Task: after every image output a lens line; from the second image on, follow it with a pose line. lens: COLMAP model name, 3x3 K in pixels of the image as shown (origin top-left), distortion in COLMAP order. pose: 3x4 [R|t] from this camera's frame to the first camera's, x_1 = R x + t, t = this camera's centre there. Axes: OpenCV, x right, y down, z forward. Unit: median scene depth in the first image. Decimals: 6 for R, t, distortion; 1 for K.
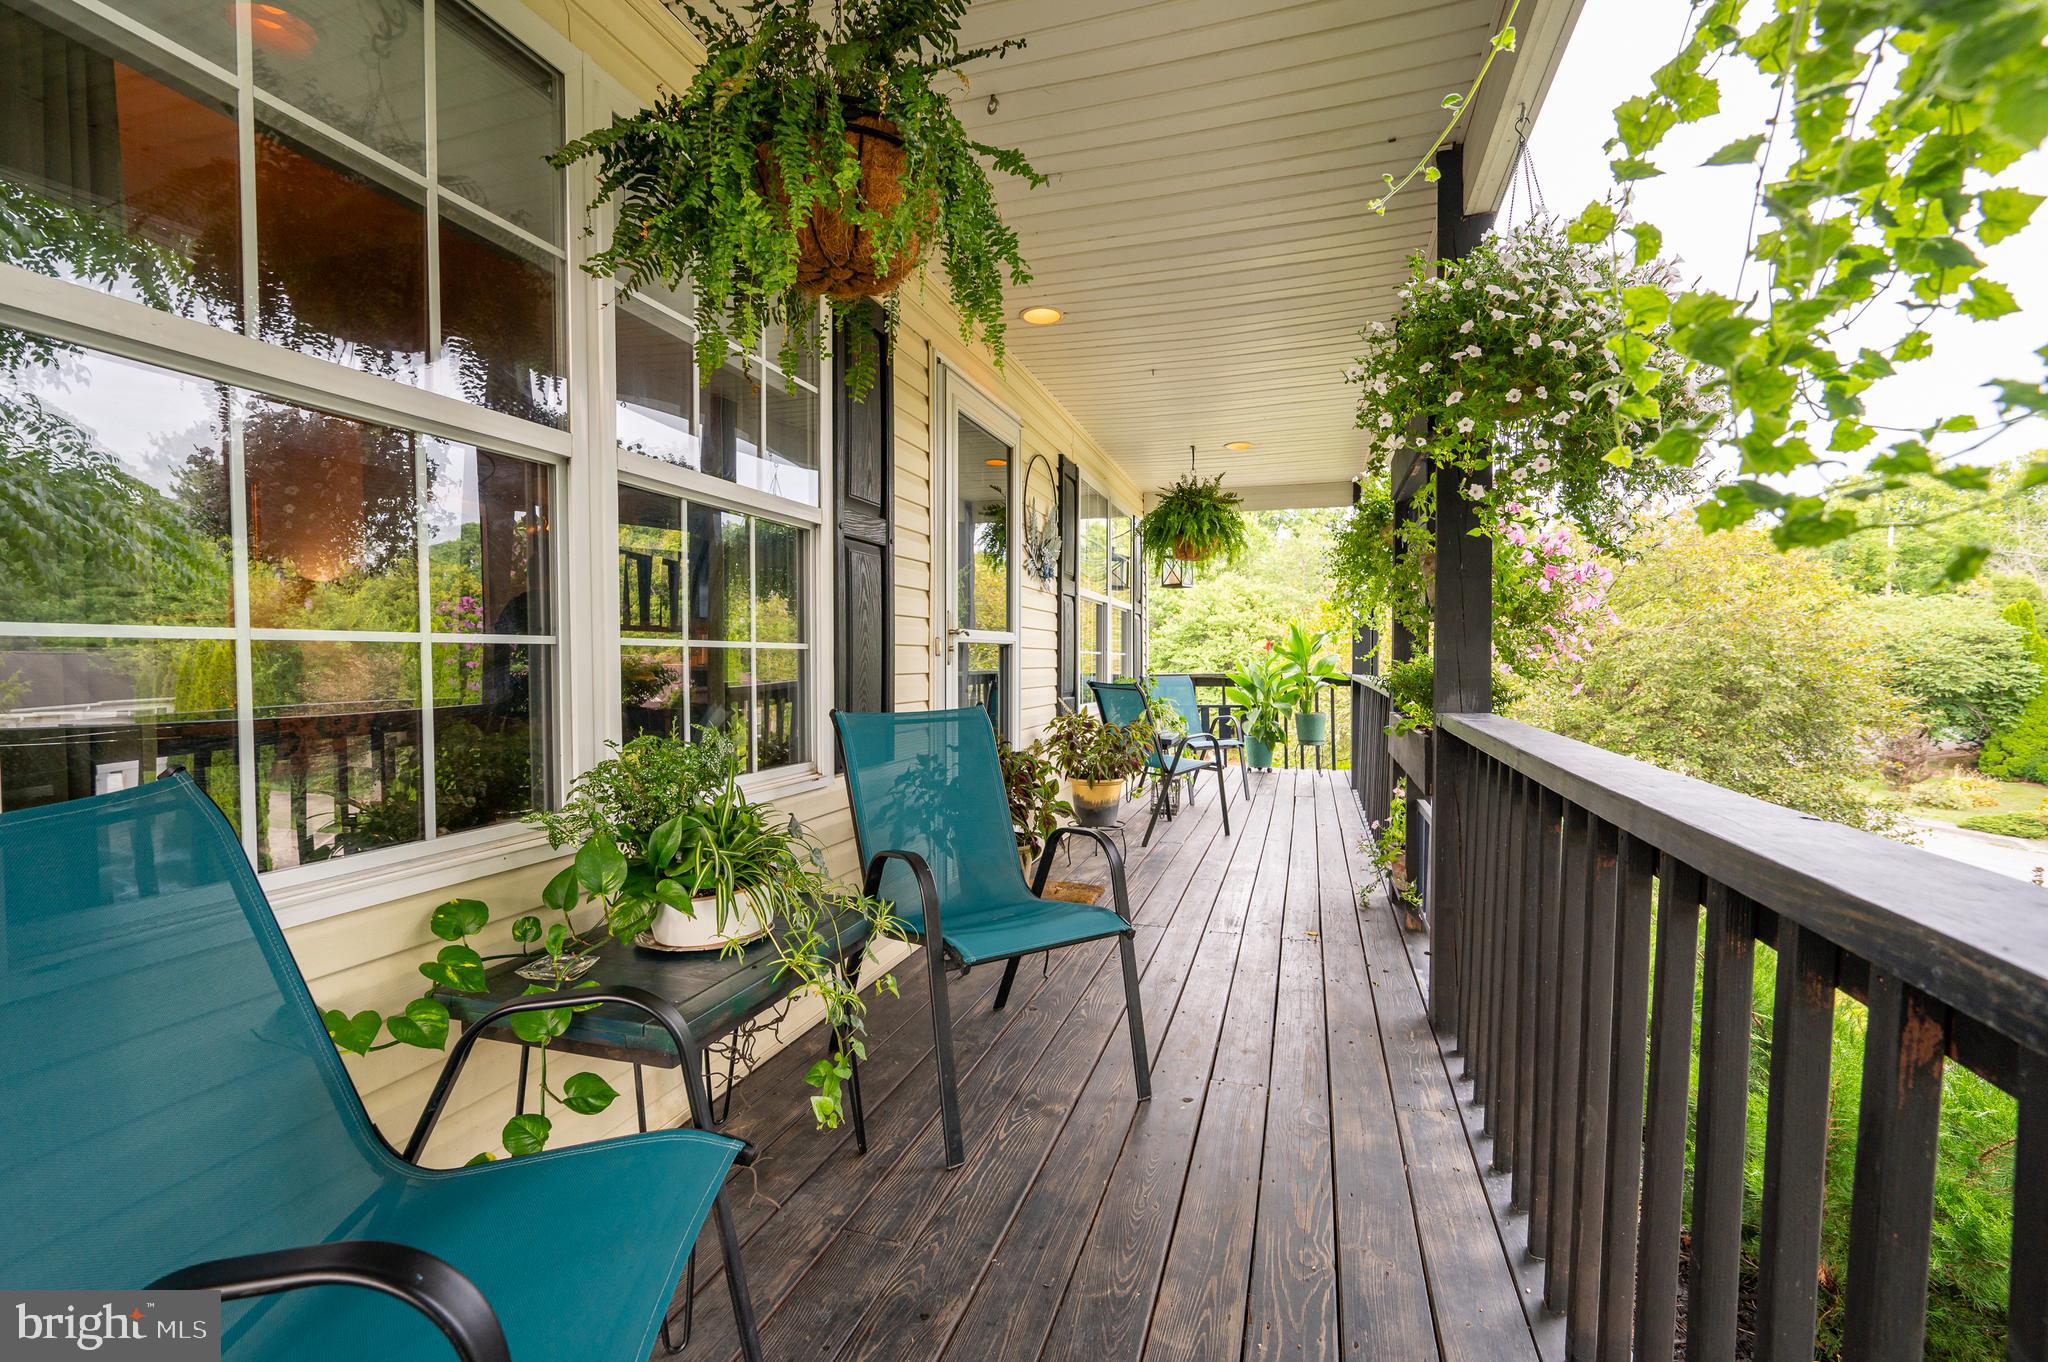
lens RADIAL K [[930.2, 0, 1027.1], [0, 930.2, 692.3], [0, 0, 1]] dist [-0.001124, 0.000185]
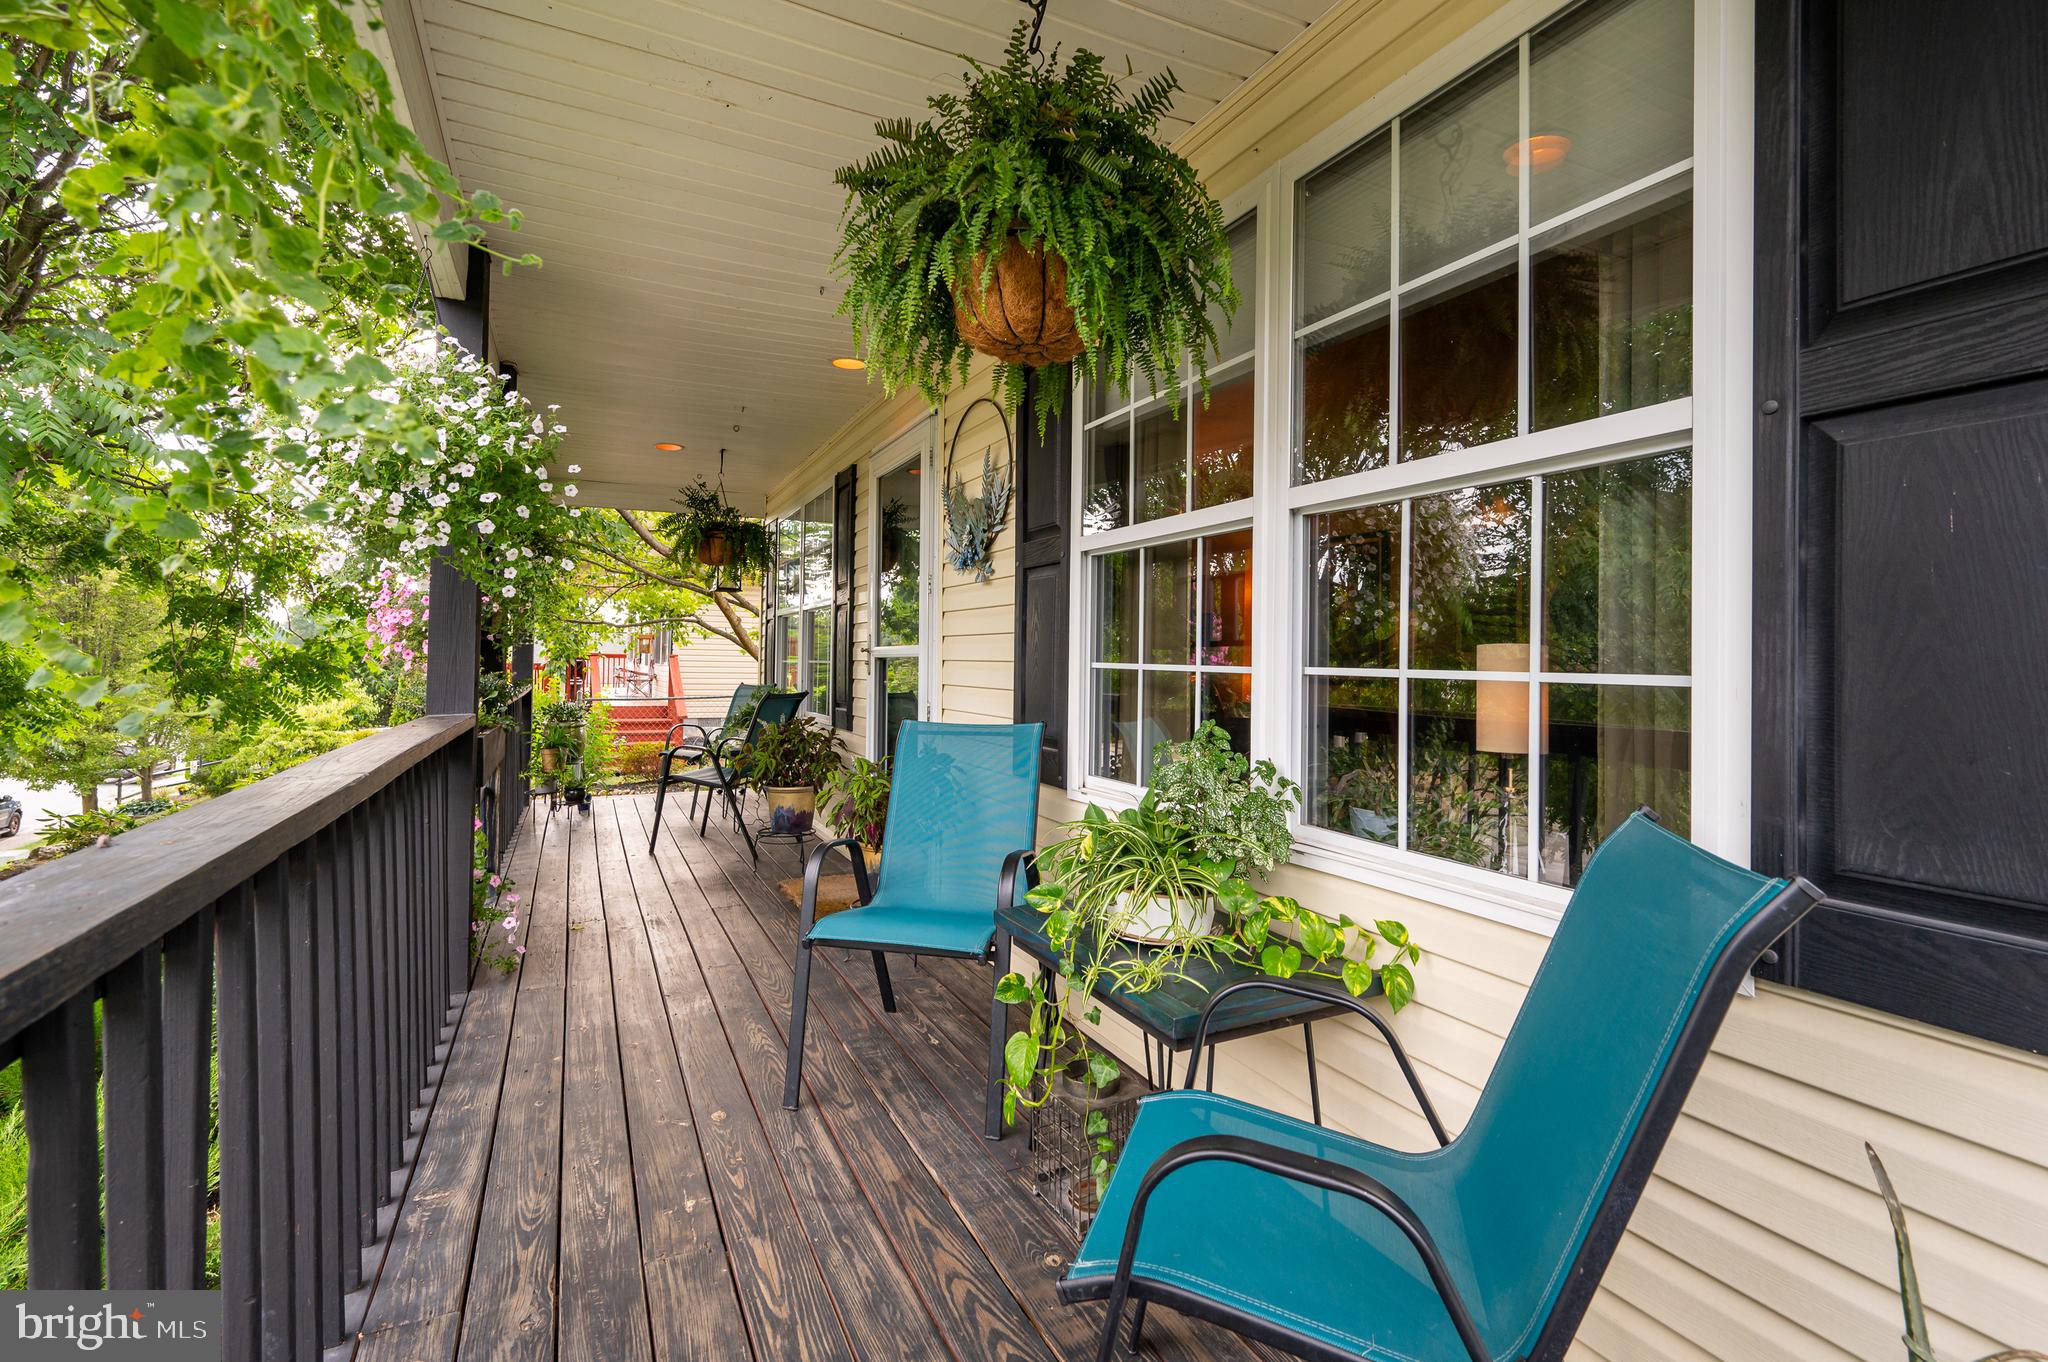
lens RADIAL K [[930.2, 0, 1027.1], [0, 930.2, 692.3], [0, 0, 1]] dist [-0.001124, 0.000185]
pose [[-0.733621, -0.006607, -0.679527, 0.580441], [-0.051646, 0.997603, 0.046057, -0.077295], [0.677594, 0.068883, -0.732203, 1.875970]]
